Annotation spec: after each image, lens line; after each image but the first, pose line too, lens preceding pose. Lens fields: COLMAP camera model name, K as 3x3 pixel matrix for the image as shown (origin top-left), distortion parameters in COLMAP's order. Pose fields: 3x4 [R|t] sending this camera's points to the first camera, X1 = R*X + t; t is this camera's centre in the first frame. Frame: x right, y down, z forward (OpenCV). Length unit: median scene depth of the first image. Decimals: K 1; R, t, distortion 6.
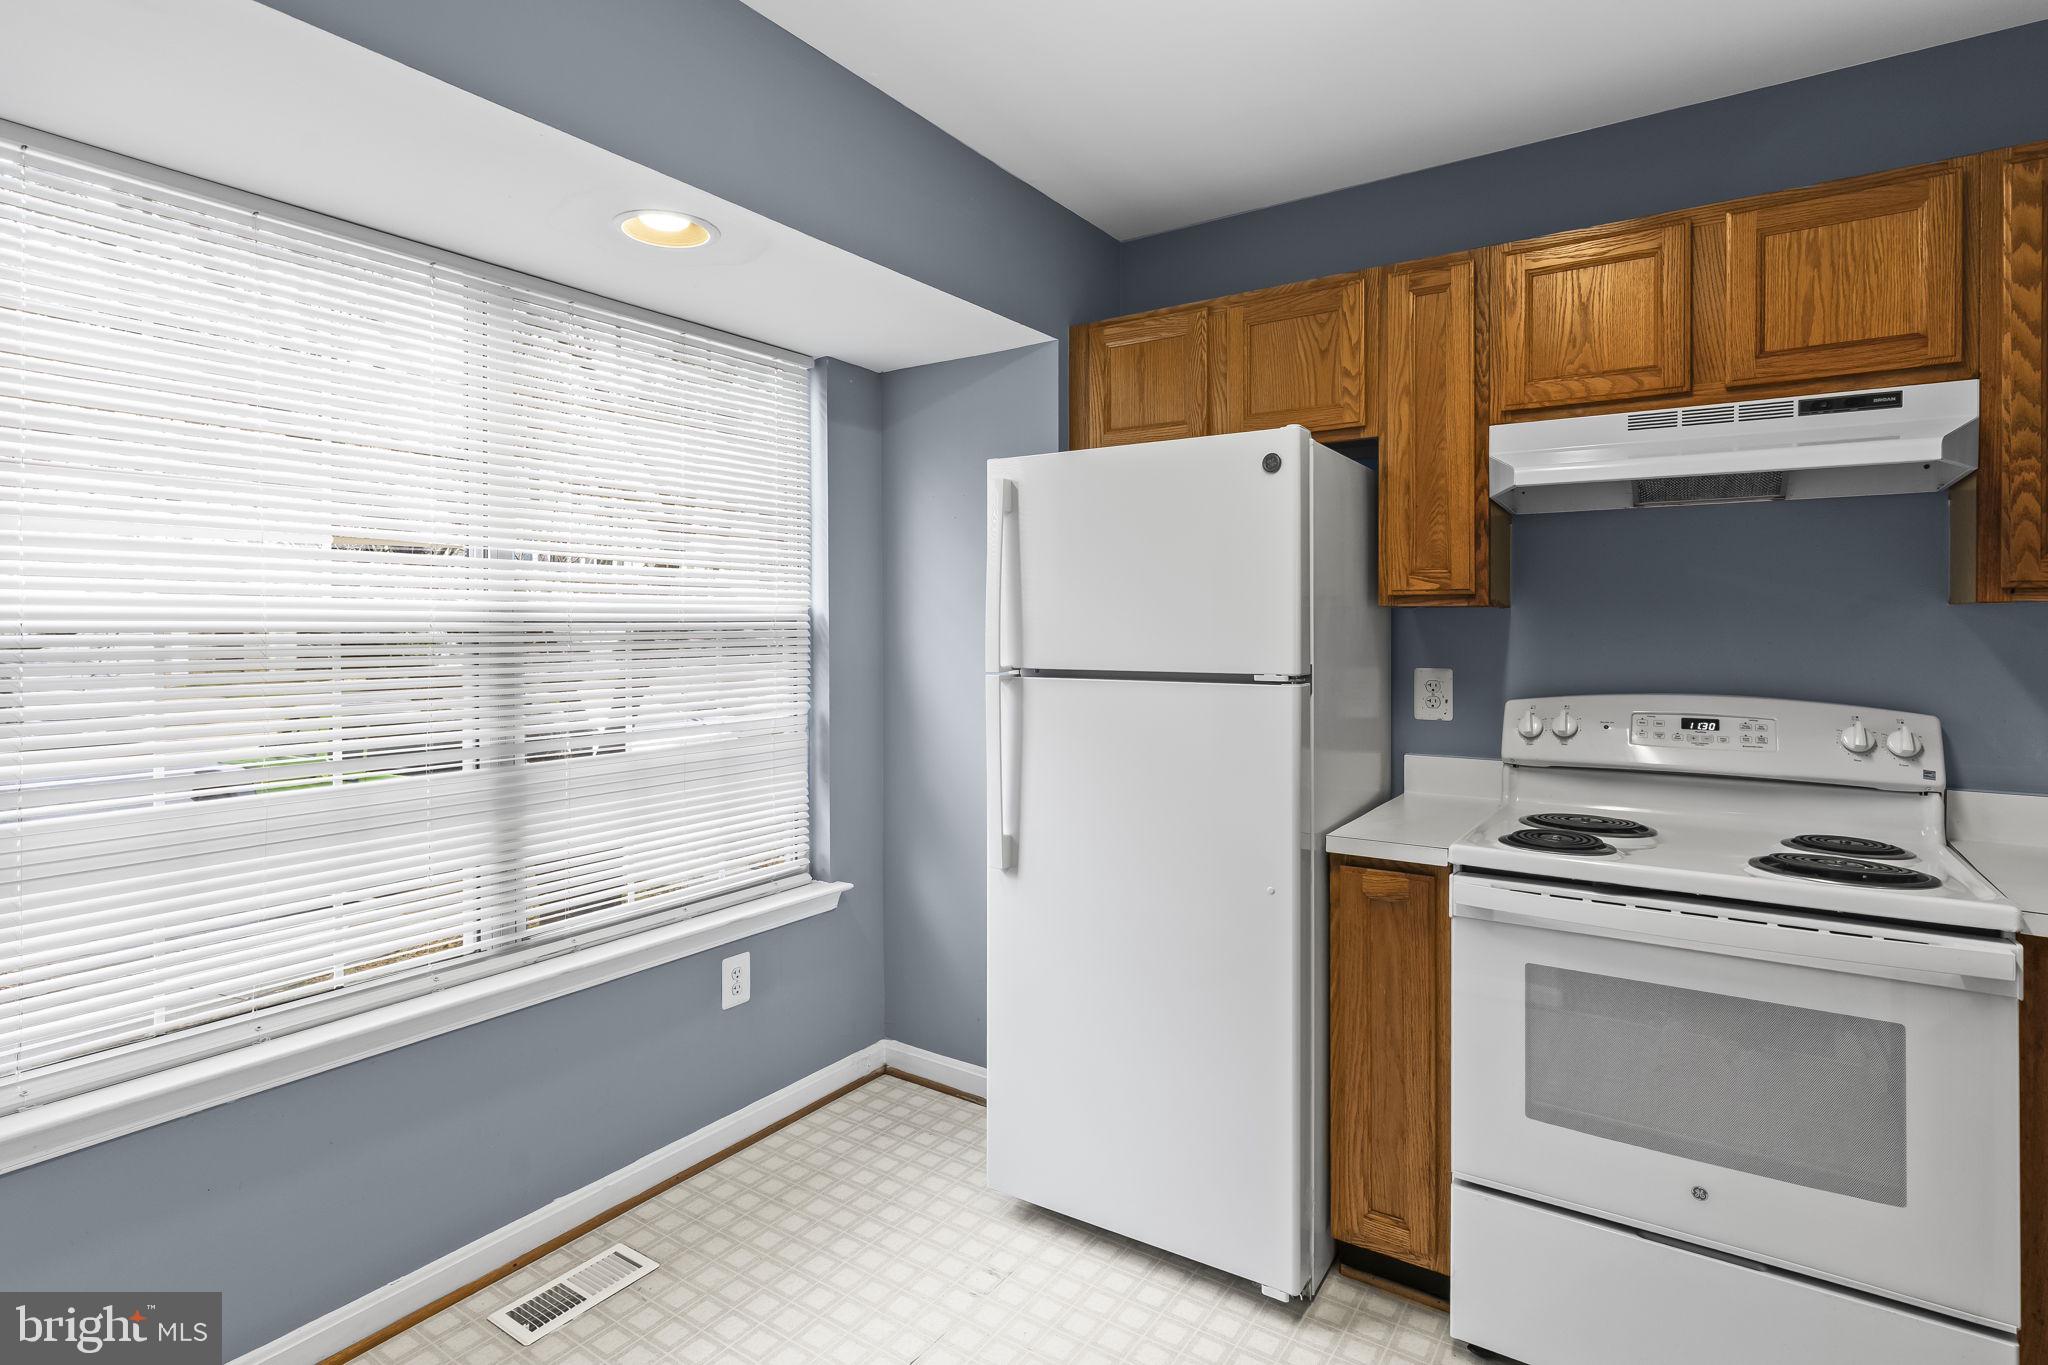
lens RADIAL K [[1024.6, 0, 1017.1], [0, 1024.6, 624.1], [0, 0, 1]] dist [-0.001678, 0.001560]
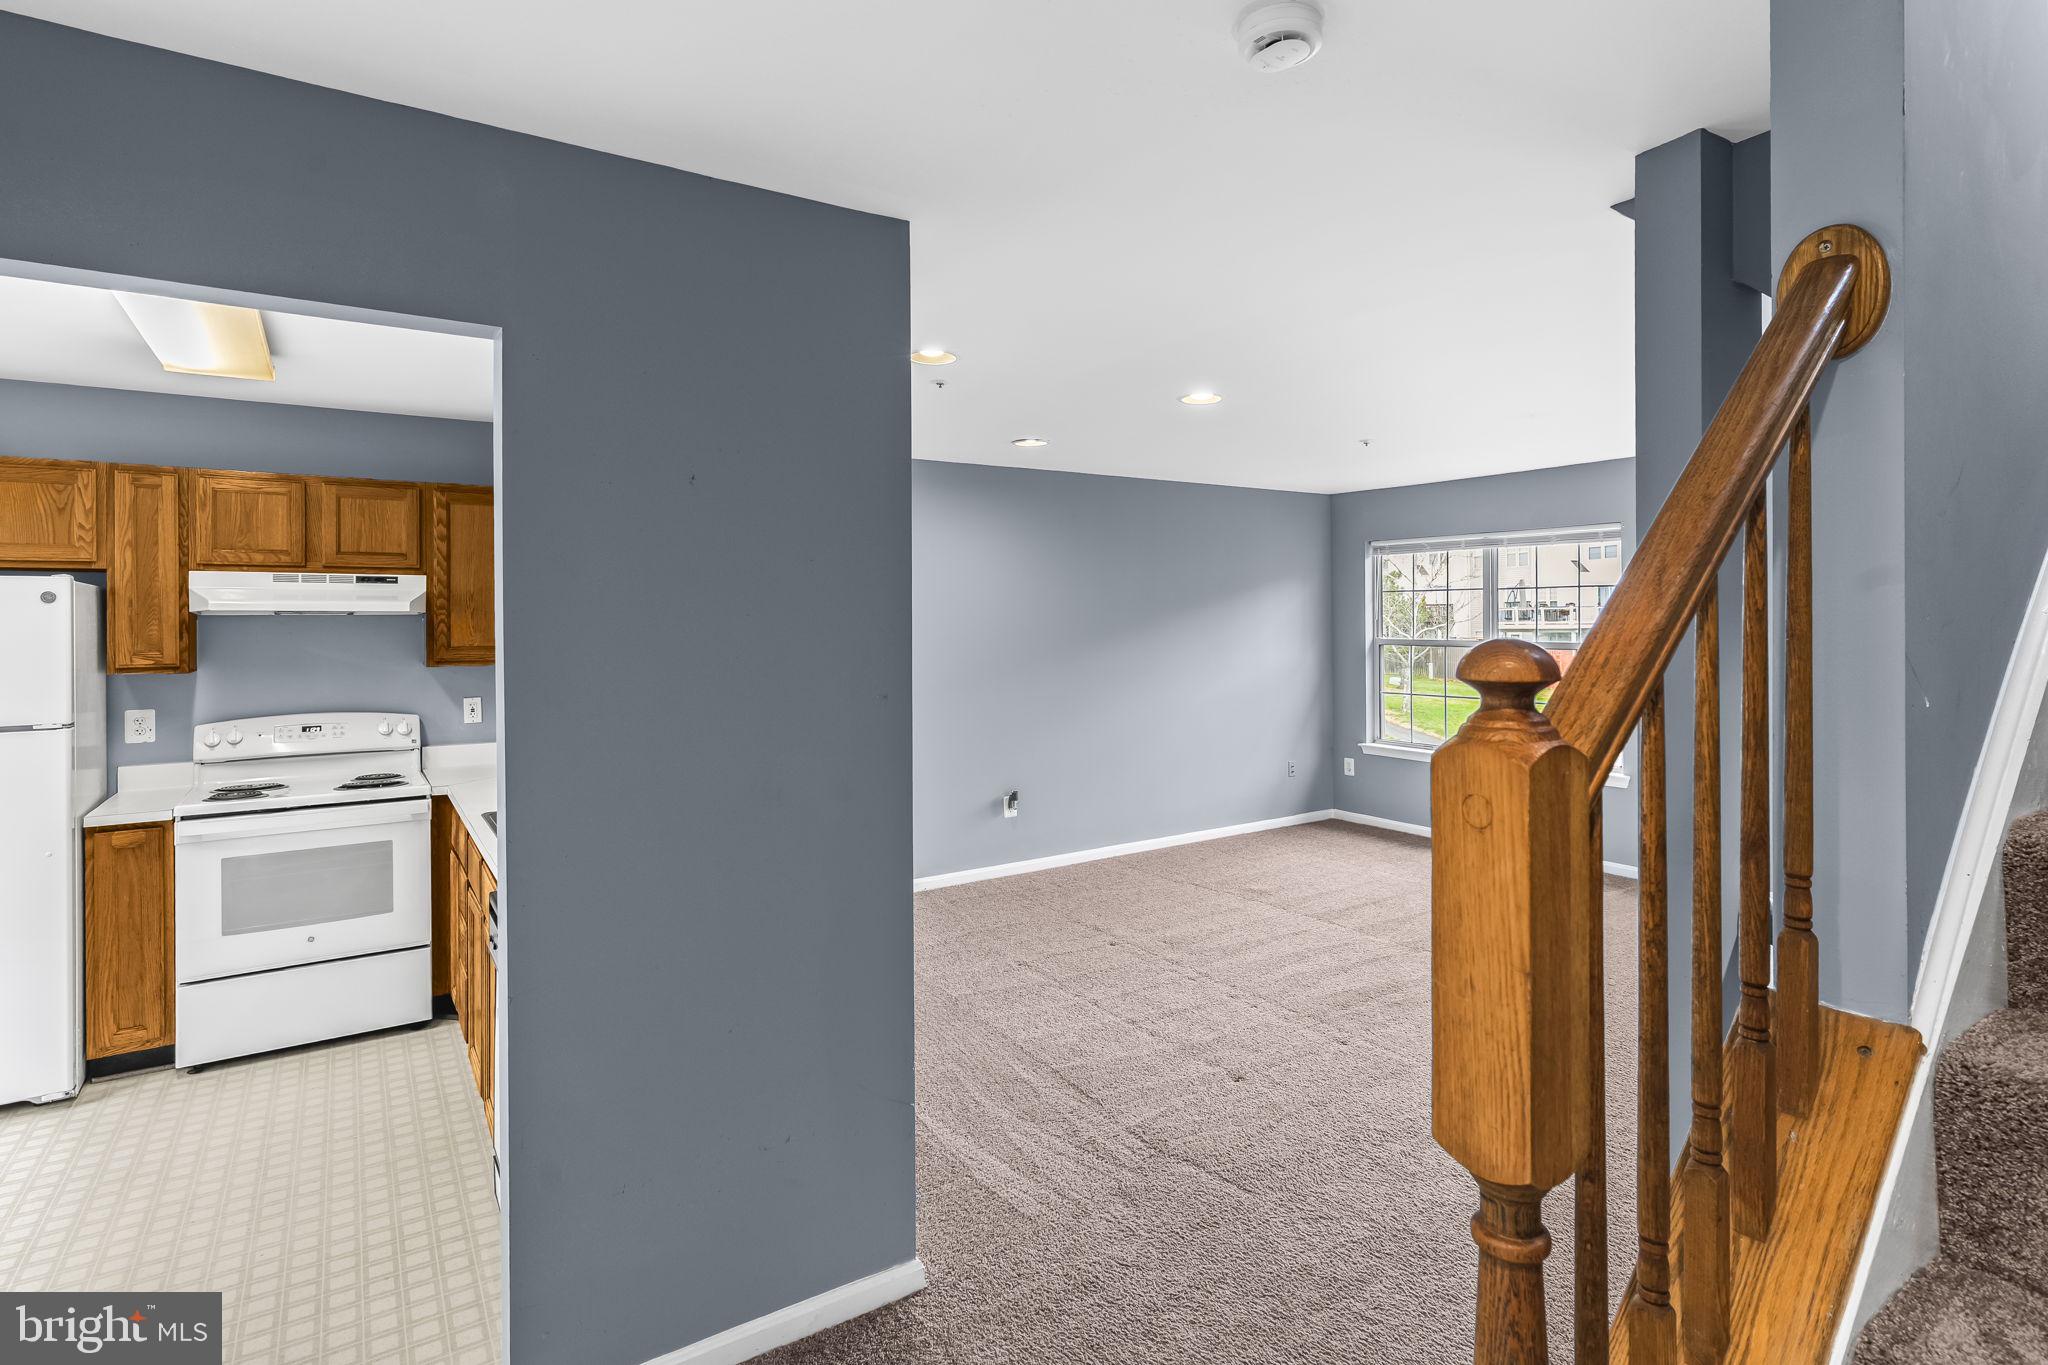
lens RADIAL K [[1024.6, 0, 1017.1], [0, 1024.6, 624.1], [0, 0, 1]] dist [-0.001678, 0.001560]
pose [[0.380938, -0.003293, 0.924595, -0.675843], [0.006367, 0.999979, 0.000939, -0.102704], [-0.924579, 0.005529, 0.380951, -1.067019]]
